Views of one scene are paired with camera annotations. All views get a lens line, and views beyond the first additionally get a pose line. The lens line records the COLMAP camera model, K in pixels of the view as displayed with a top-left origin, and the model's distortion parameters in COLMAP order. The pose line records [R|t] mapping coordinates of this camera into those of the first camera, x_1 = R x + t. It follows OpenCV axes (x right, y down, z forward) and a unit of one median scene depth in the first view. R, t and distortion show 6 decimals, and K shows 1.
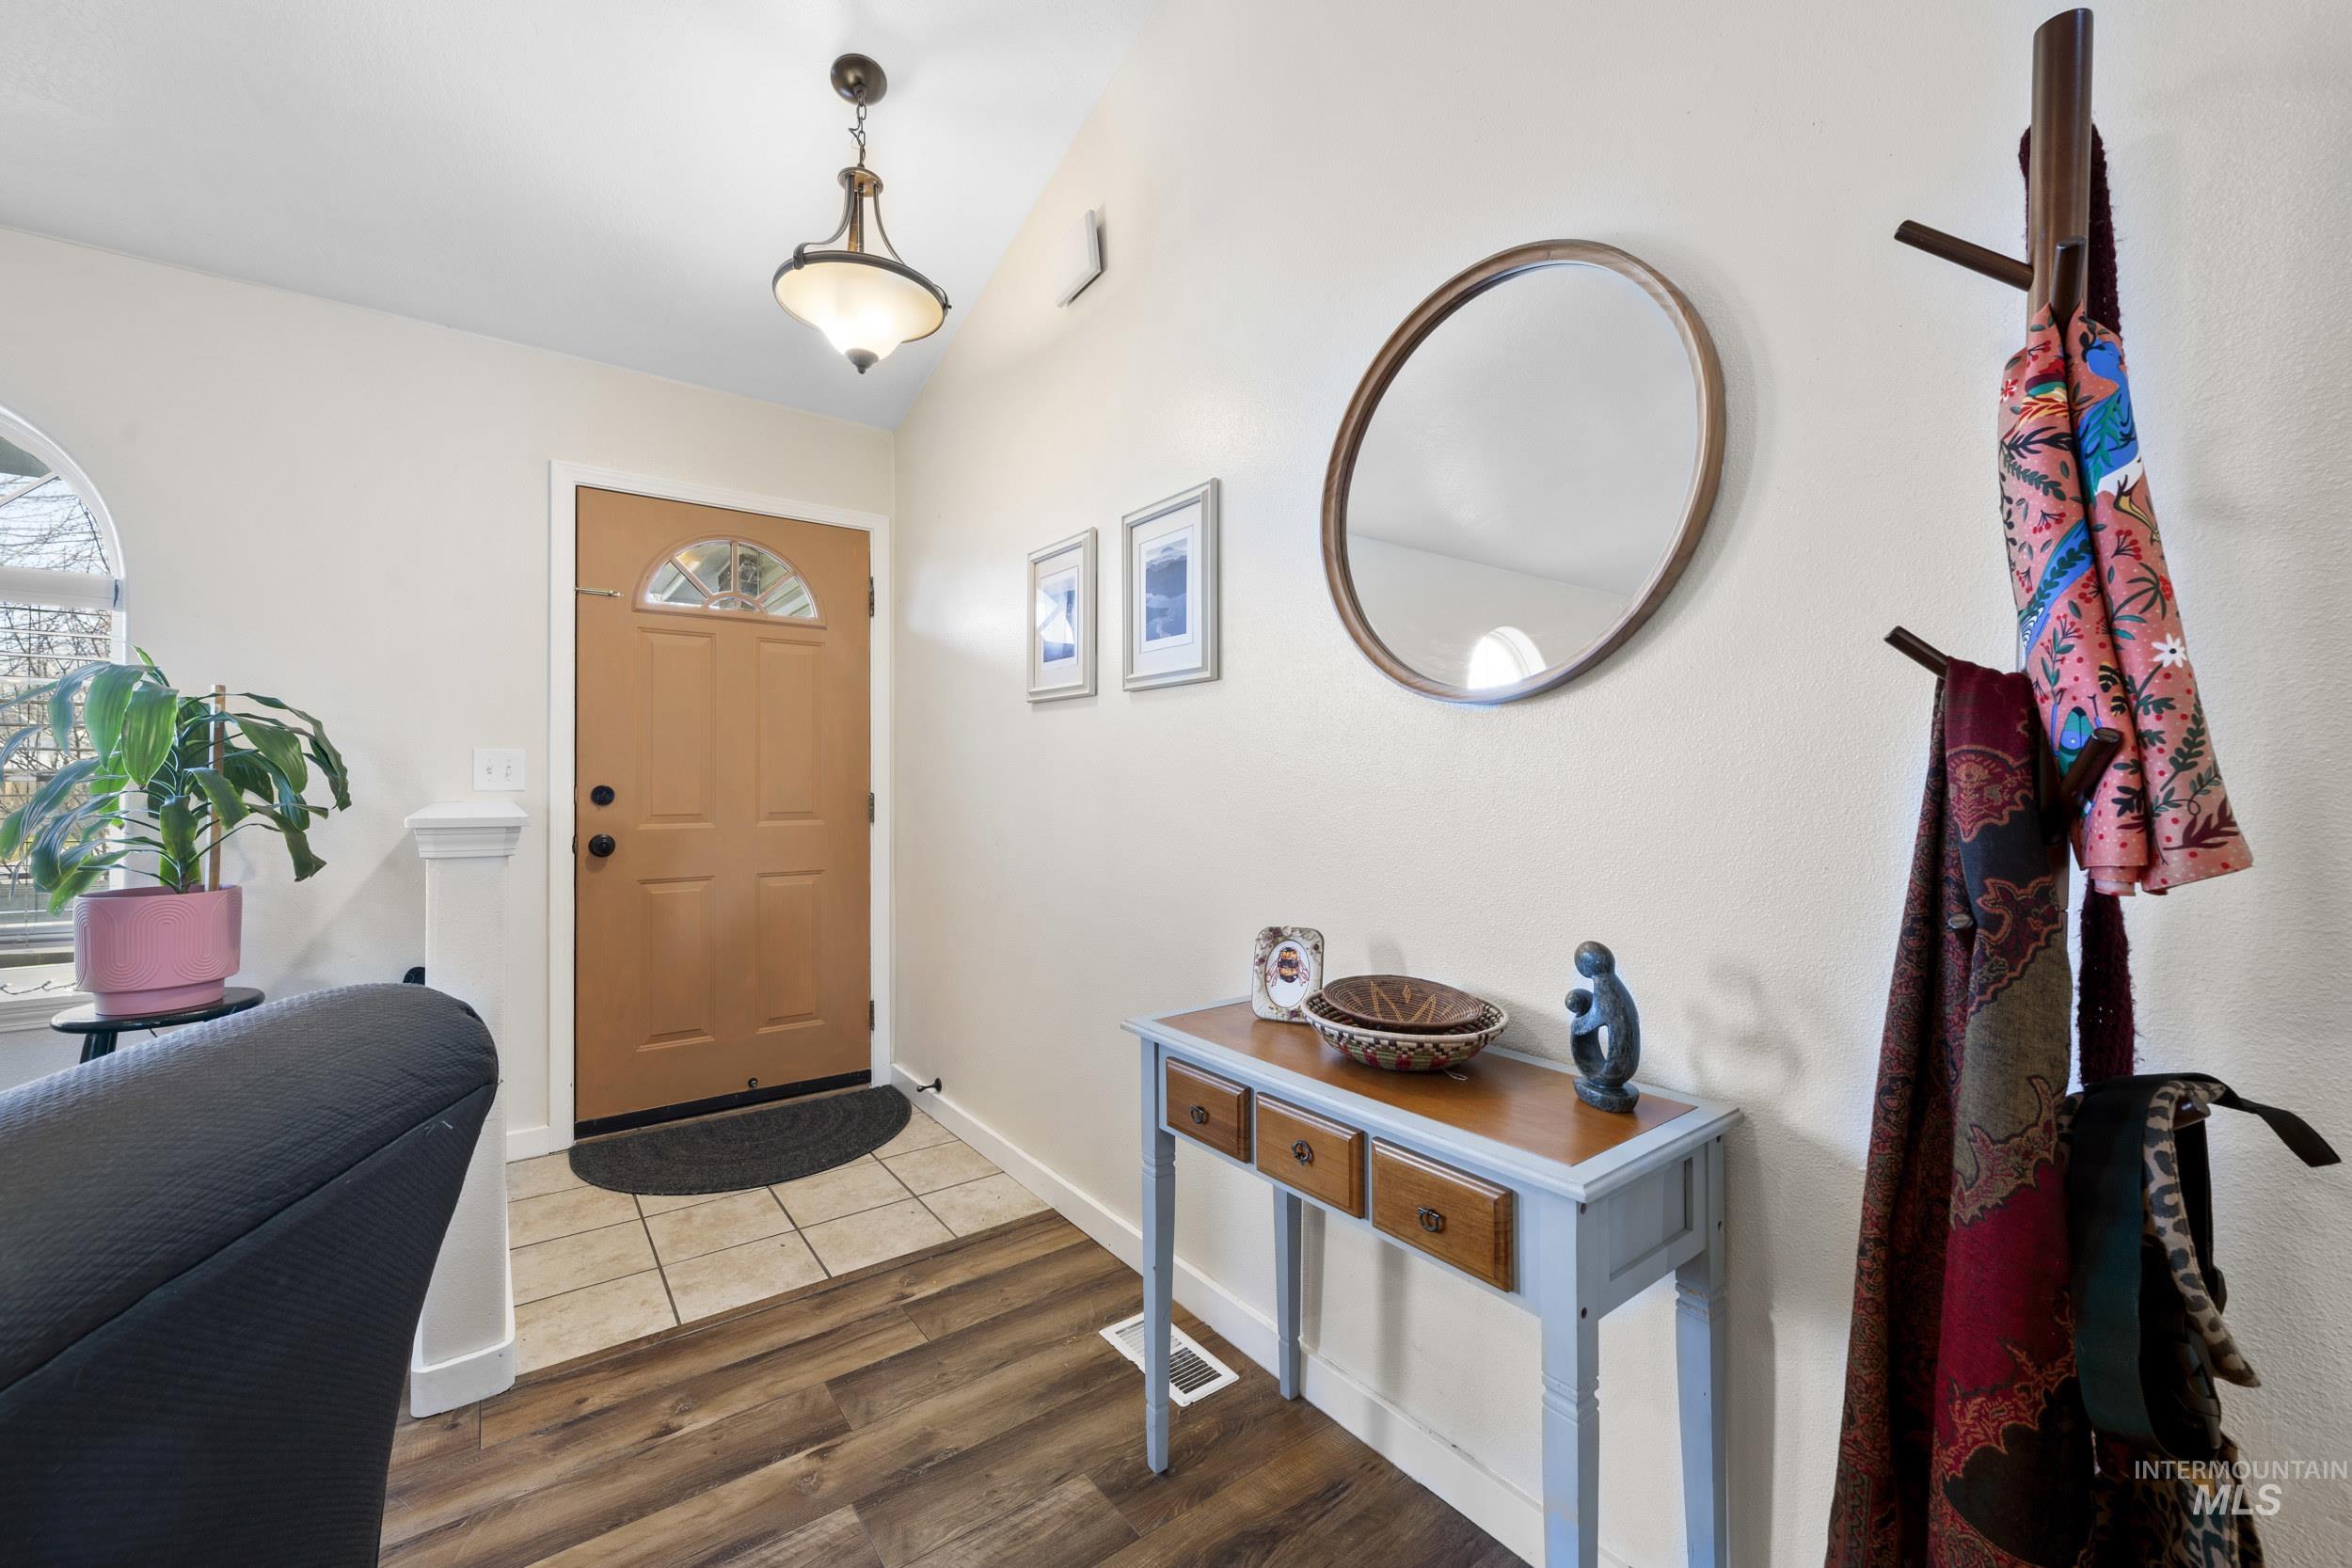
lens RADIAL K [[934.0, 0, 1181.4], [0, 934.0, 774.2], [0, 0, 1]] dist [0.001757, 0.000117]
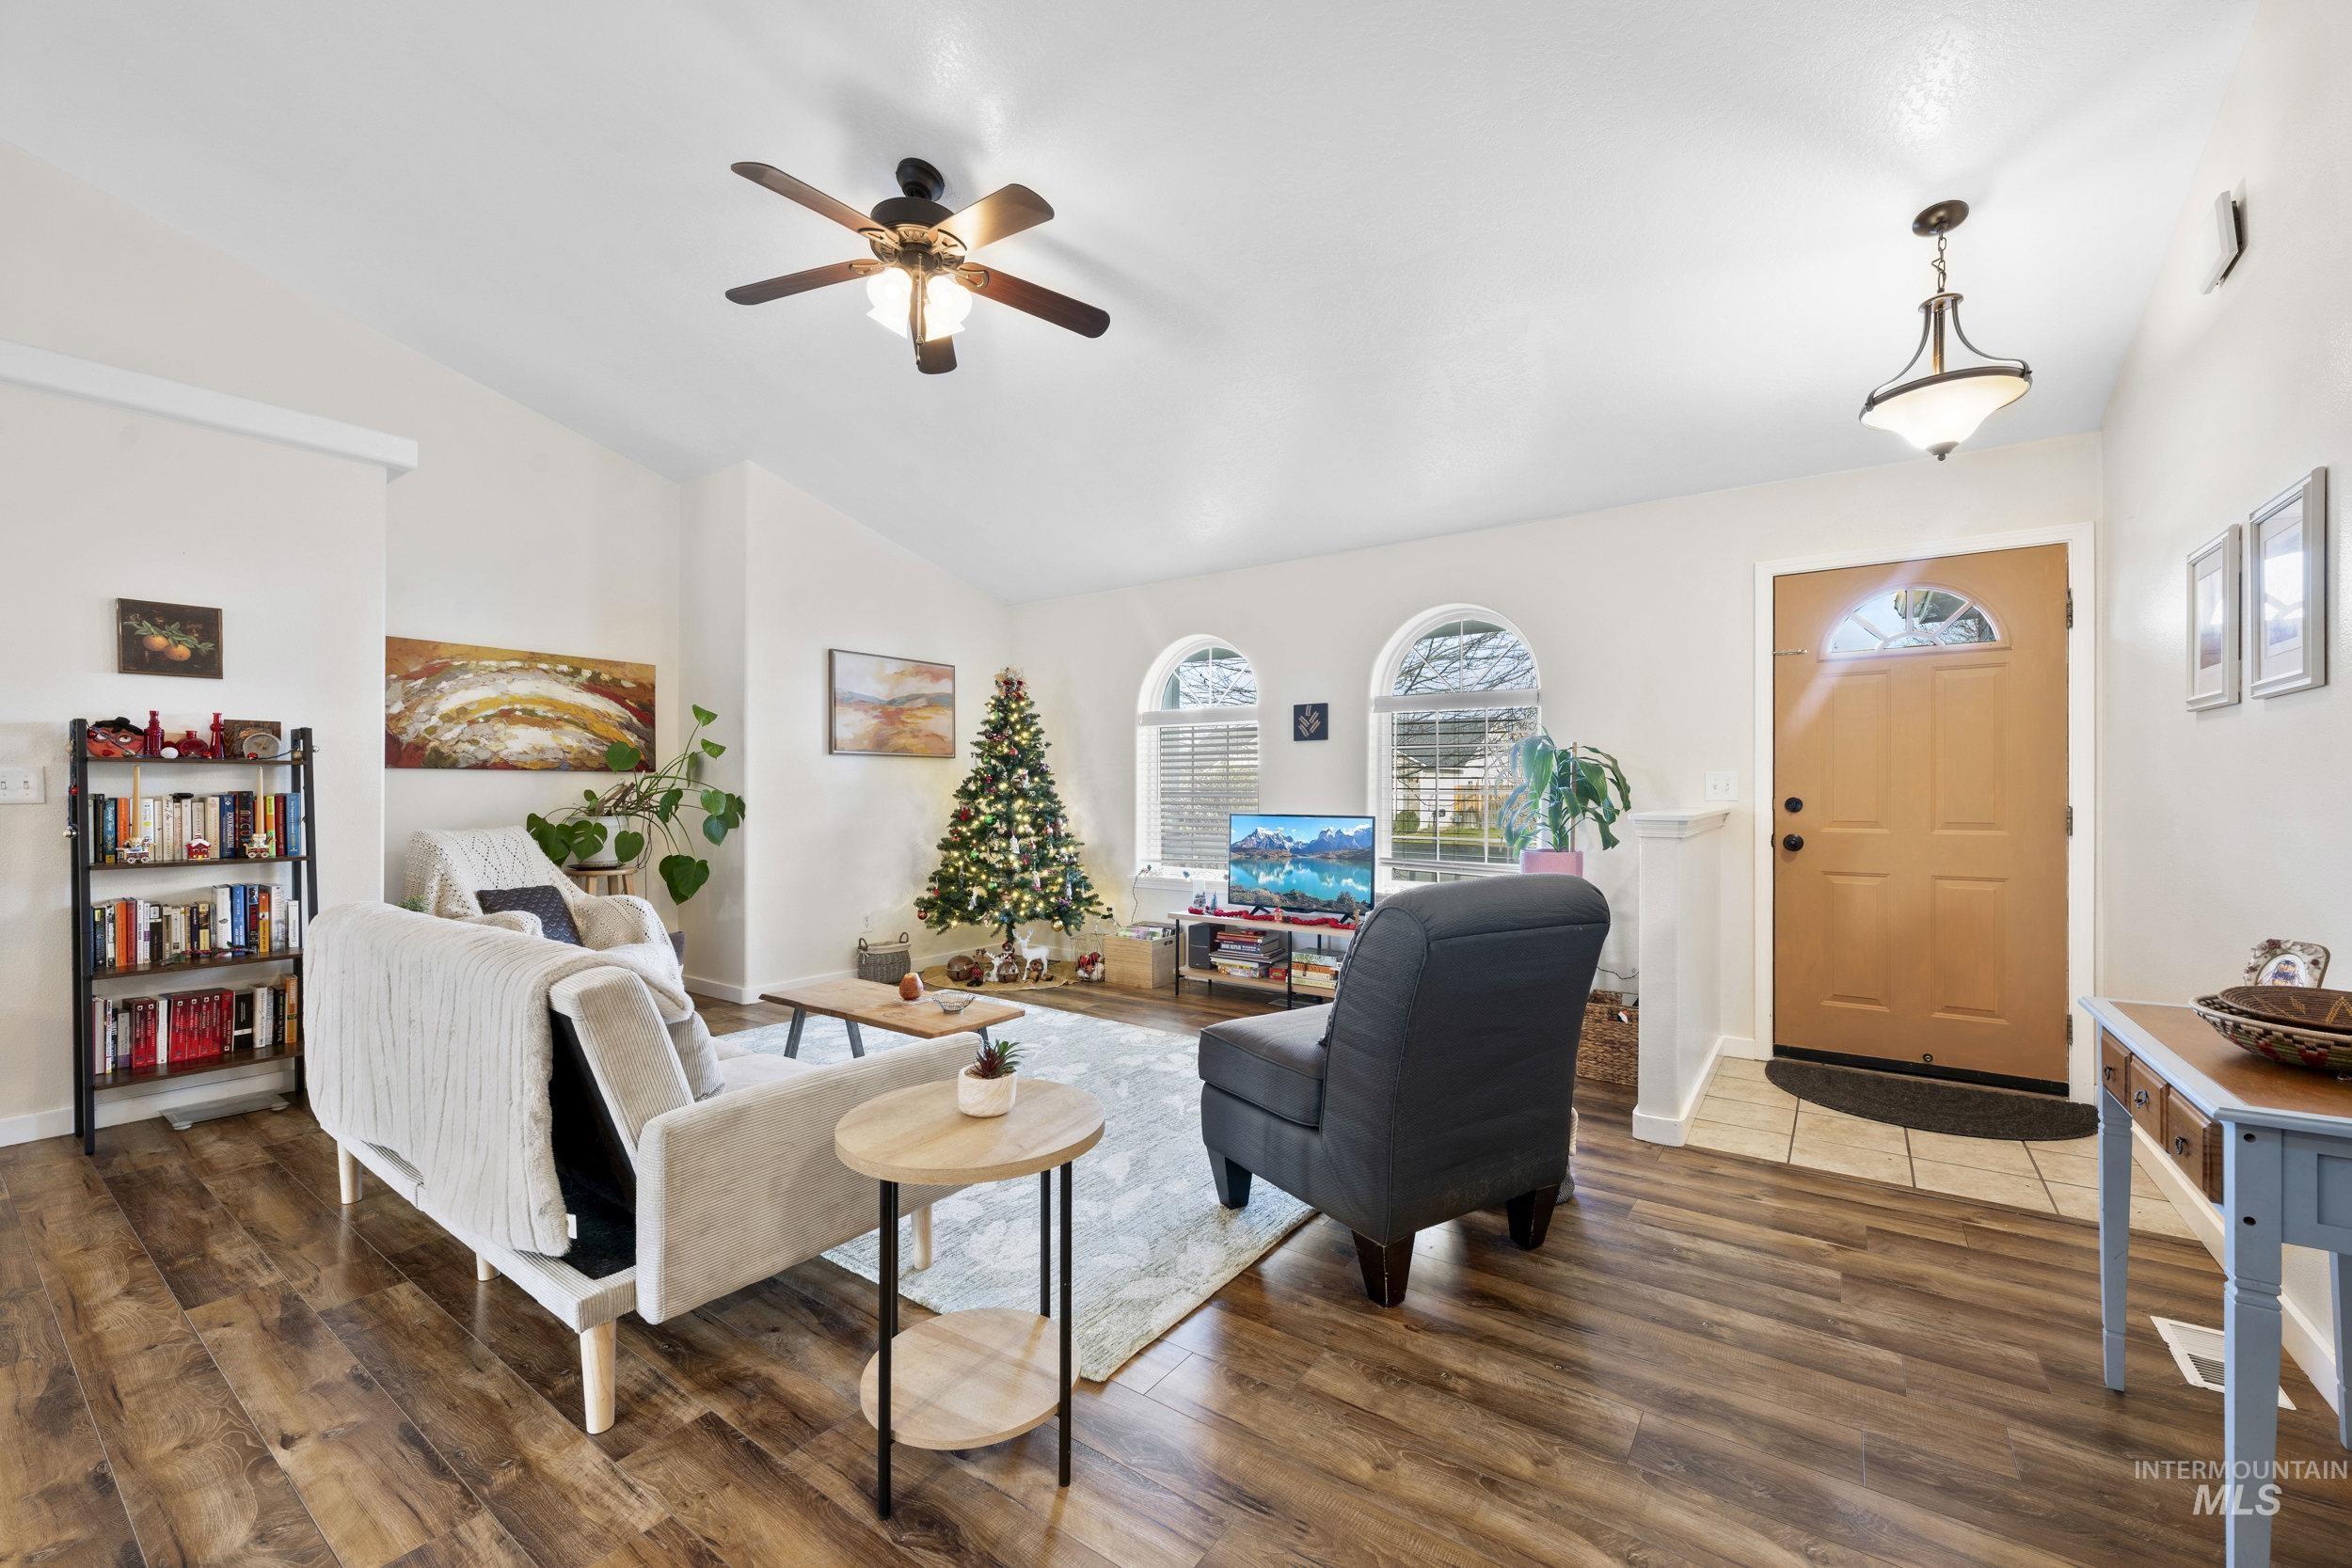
lens RADIAL K [[939.7, 0, 1170.4], [0, 939.7, 791.8], [0, 0, 1]] dist [-0.000739, -0.000201]
pose [[0.300169, -0.000998, -0.953885, 0.583813], [0.006540, 0.999978, 0.001012, -0.004345], [0.953864, -0.006542, 0.300169, -0.368221]]
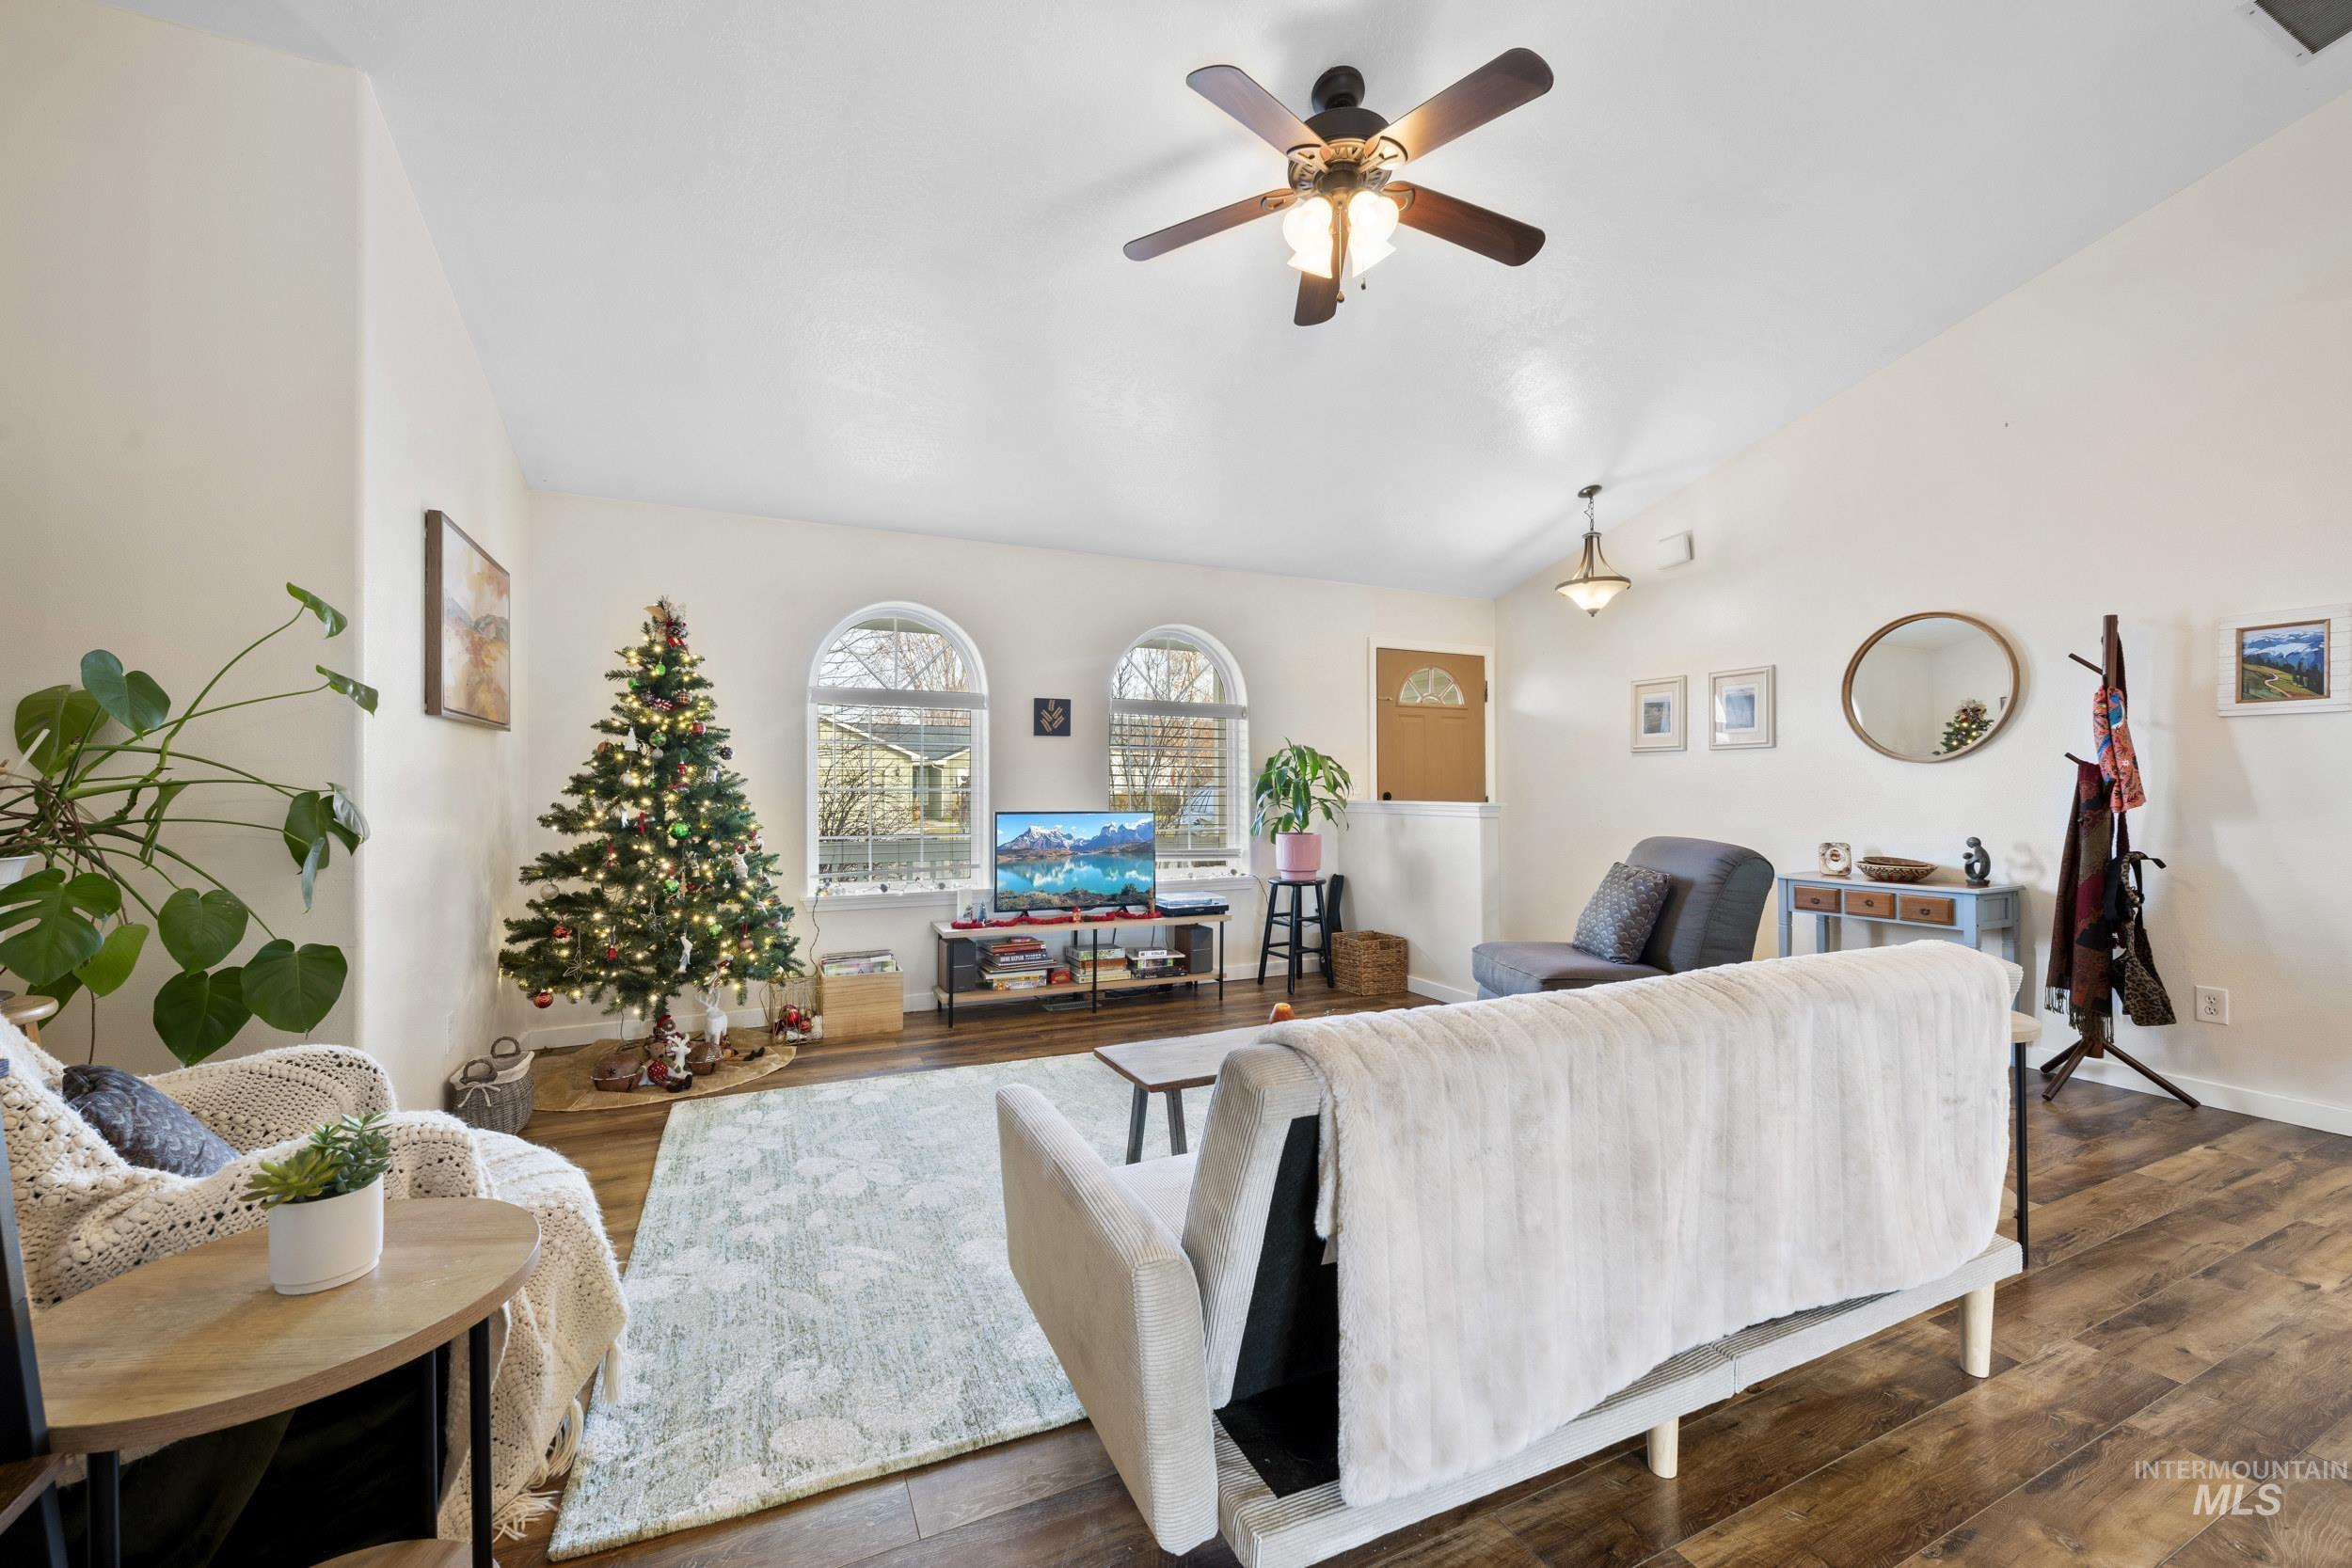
lens RADIAL K [[939.7, 0, 1170.4], [0, 939.7, 791.8], [0, 0, 1]] dist [-0.000739, -0.000201]
pose [[0.981272, -0.000854, -0.192624, -1.038334], [0.002568, 0.999959, 0.008652, -0.011348], [0.192608, -0.008985, 0.981235, -1.708572]]
